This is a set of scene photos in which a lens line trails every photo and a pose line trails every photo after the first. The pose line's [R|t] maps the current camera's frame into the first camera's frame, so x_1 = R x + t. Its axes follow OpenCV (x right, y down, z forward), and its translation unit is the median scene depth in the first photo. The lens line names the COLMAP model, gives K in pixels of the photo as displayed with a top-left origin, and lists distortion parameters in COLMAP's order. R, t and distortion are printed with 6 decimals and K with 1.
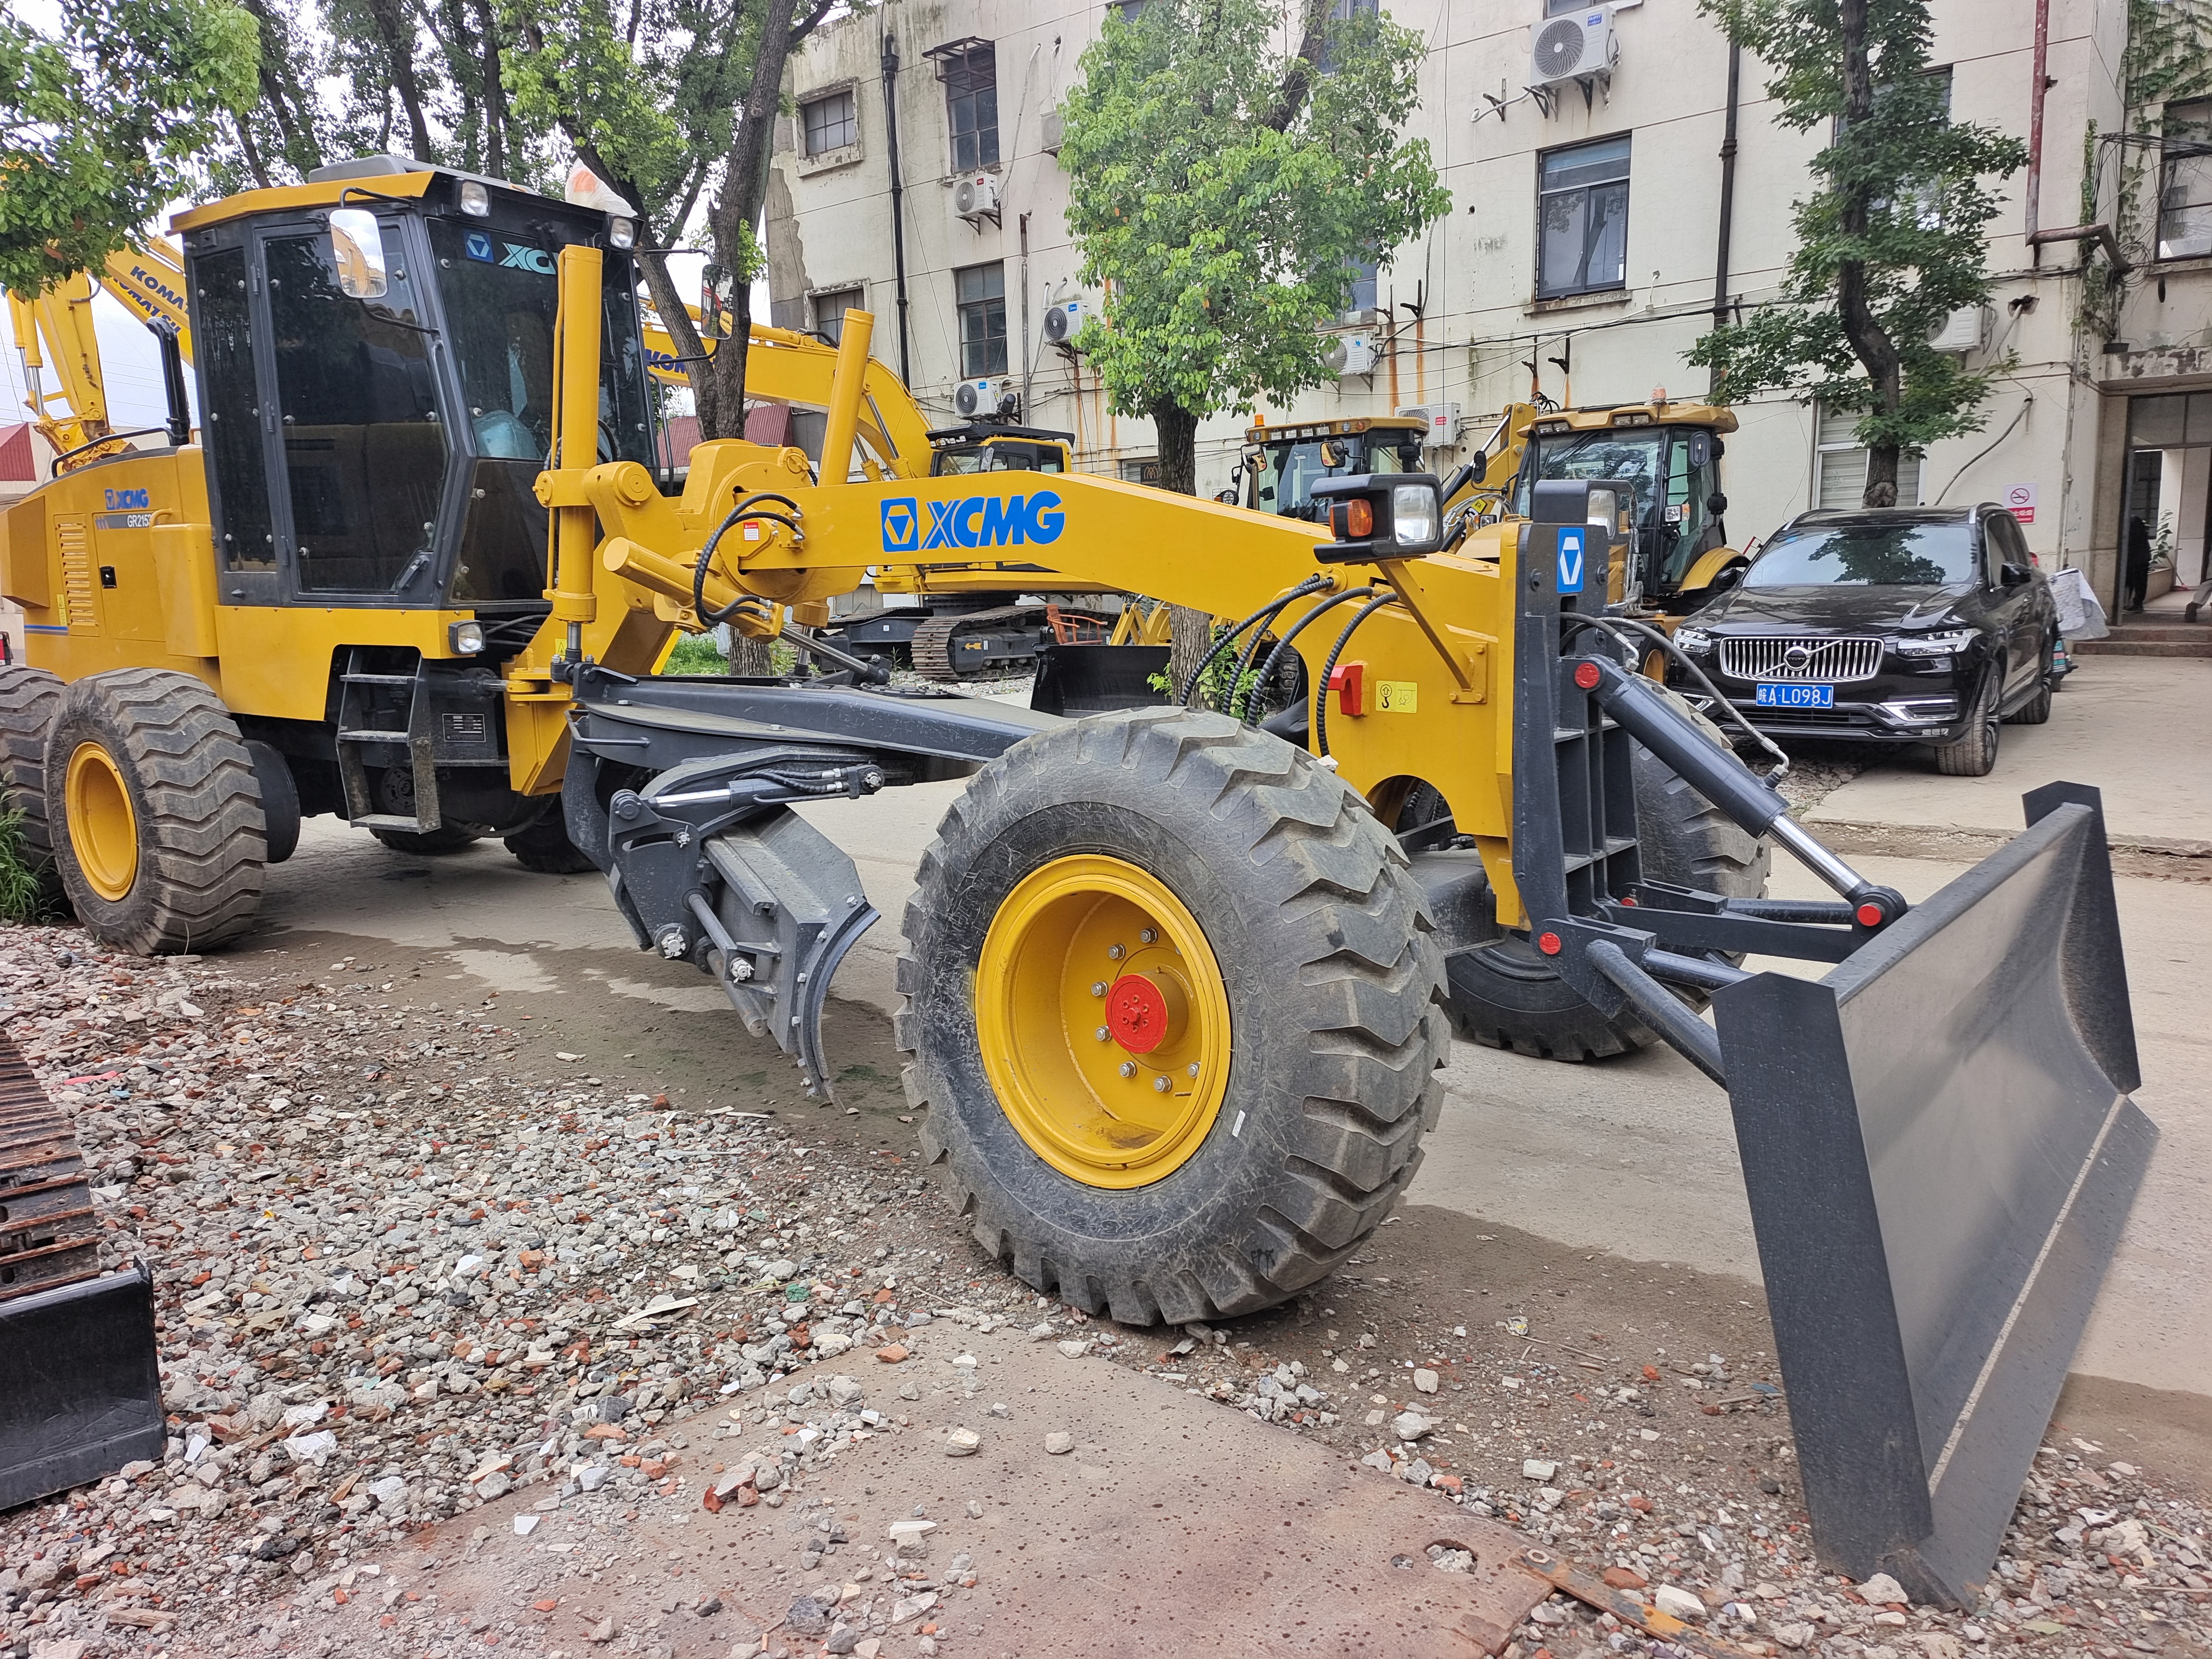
lens RADIAL K [[1517.1, 0, 1116.6], [0, 1517.1, 819.0], [0, 0, 1]] dist [0.040155, 0.000305]
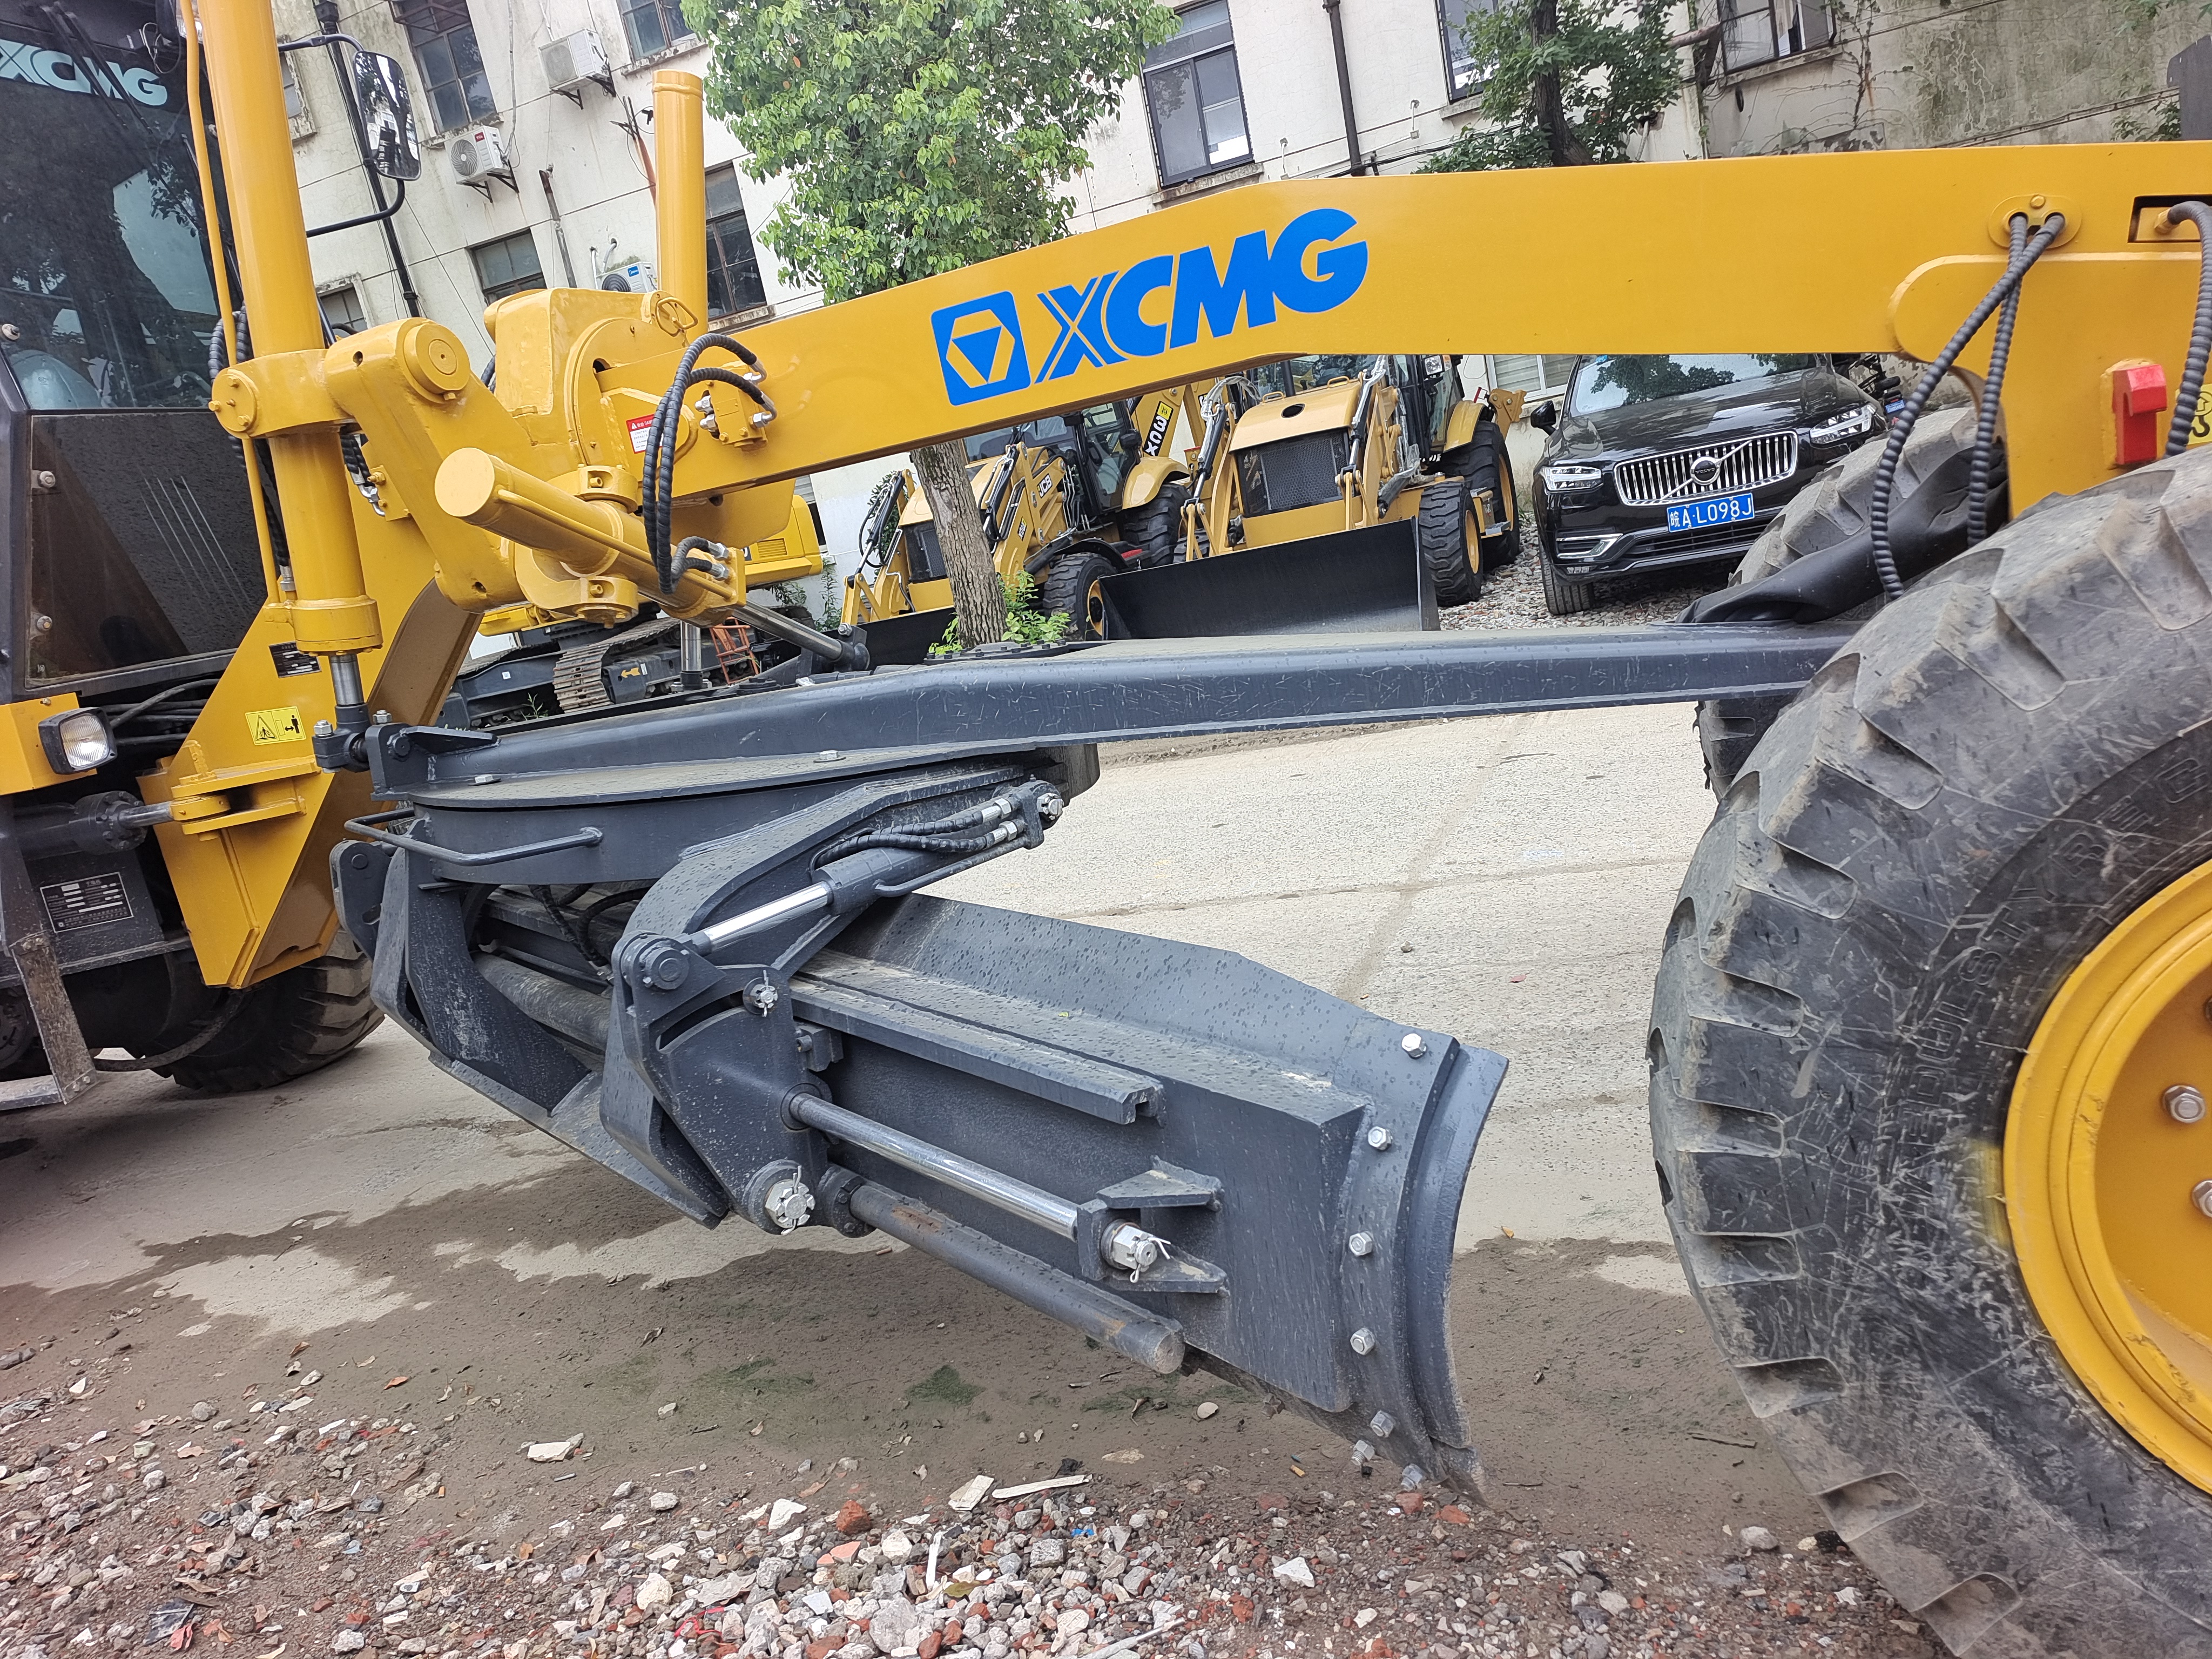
lens RADIAL K [[1493.7, 0, 1117.9], [0, 1493.7, 819.8], [0, 0, 1]] dist [0.090591, -0.090777]
pose [[0.938898, -0.225043, 0.260434, -0.217189], [0.221703, 0.974186, 0.042533, -0.030010], [-0.263283, 0.017805, 0.964554, 0.358815]]
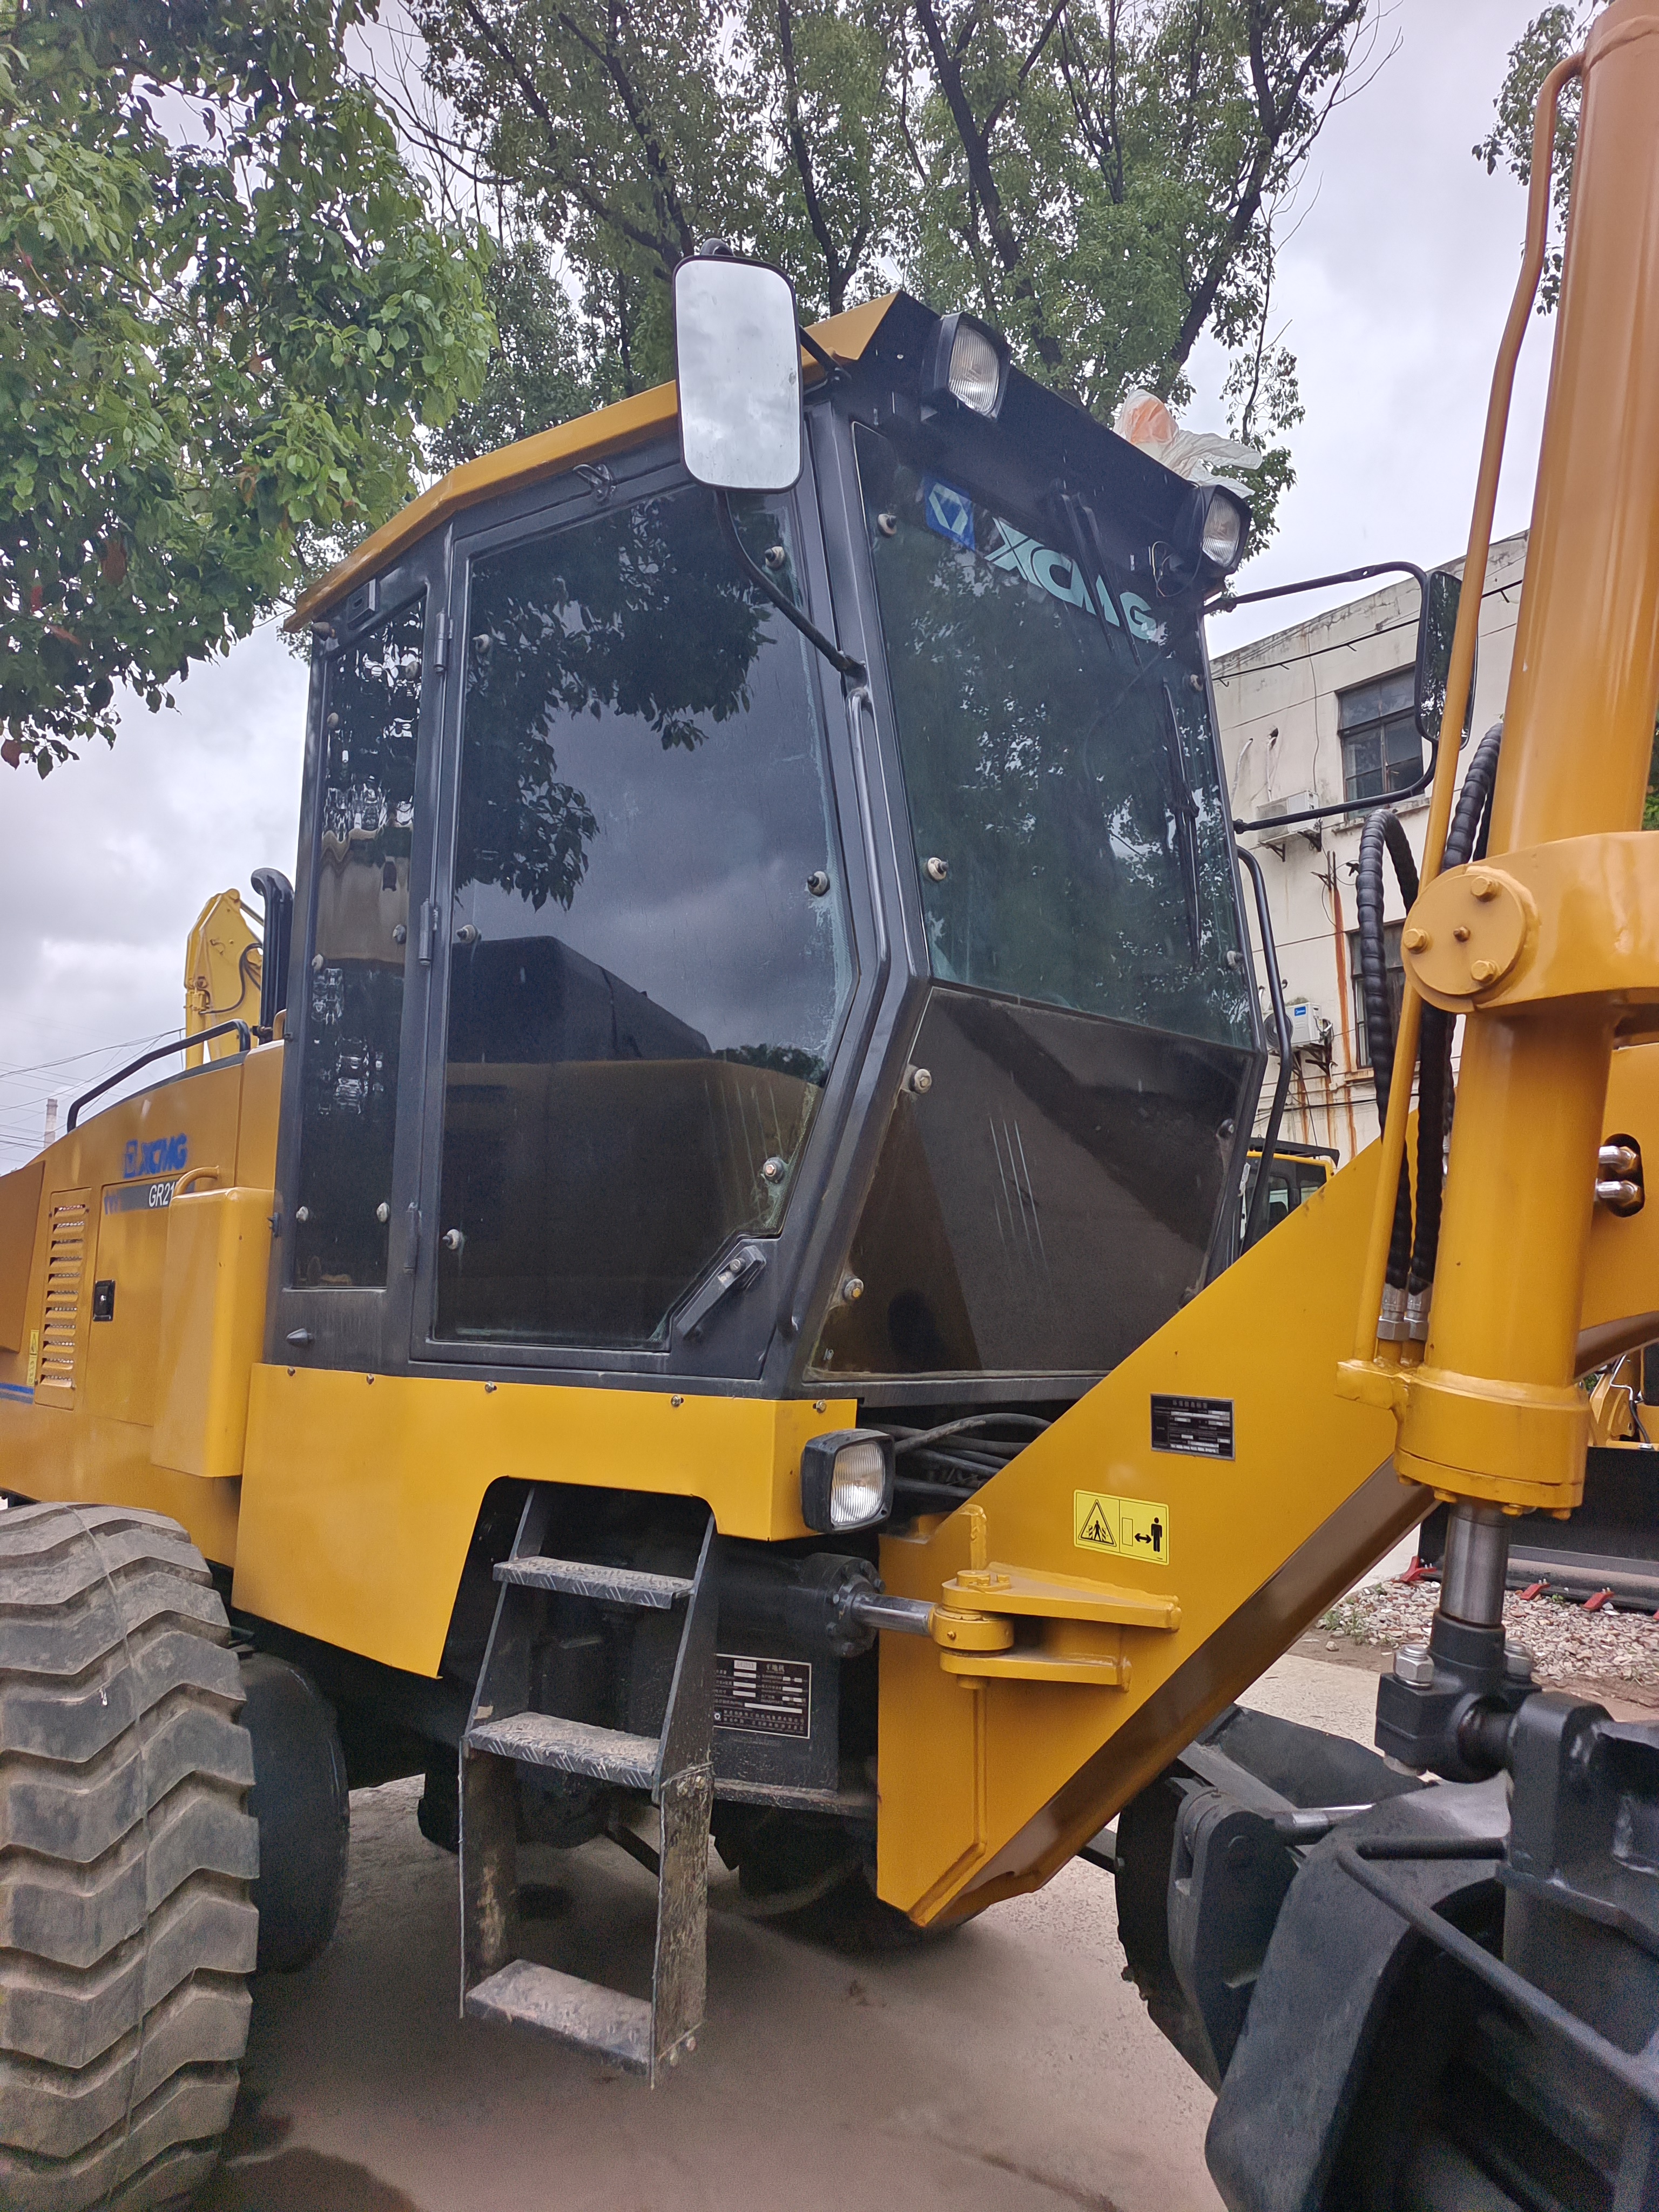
lens RADIAL K [[1517.1, 0, 829.5], [0, 1517.1, 1106.0], [0, 0, 1]] dist [0.040155, 0.000305]
pose [[0.976314, -0.004726, -0.216309, -0.347424], [-0.059720, 0.955036, -0.290413, -0.097505], [0.207955, 0.296452, 0.932133, 0.639434]]
